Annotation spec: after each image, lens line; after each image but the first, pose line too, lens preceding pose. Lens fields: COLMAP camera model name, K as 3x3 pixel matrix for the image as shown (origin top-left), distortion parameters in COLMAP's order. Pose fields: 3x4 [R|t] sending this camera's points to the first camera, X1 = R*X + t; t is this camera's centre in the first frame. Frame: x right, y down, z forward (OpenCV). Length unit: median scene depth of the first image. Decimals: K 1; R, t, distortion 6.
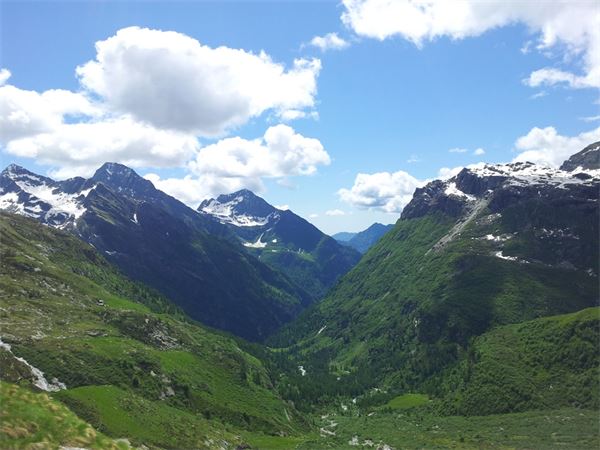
lens RADIAL K [[522.0, 0, 301.3], [0, 522.0, 225.2], [0, 0, 1]] dist [0.042968, -0.109538]
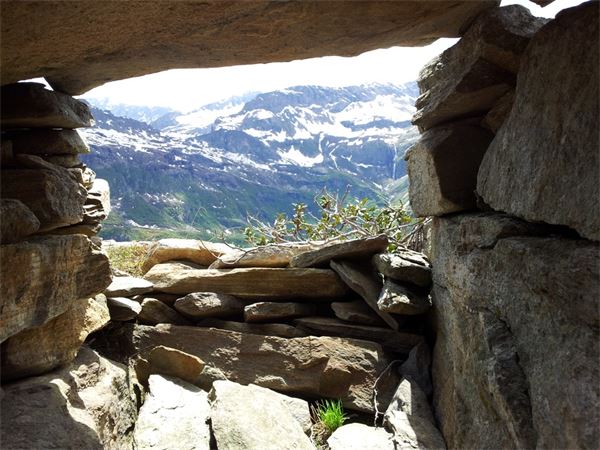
lens RADIAL K [[522.0, 0, 297.0], [0, 522.0, 220.1], [0, 0, 1]] dist [0.042968, -0.109538]
pose [[0.138278, -0.085450, 0.986700, -0.465357], [-0.021480, 0.995778, 0.089246, -0.037204], [-0.990160, -0.033535, 0.135859, 0.583019]]
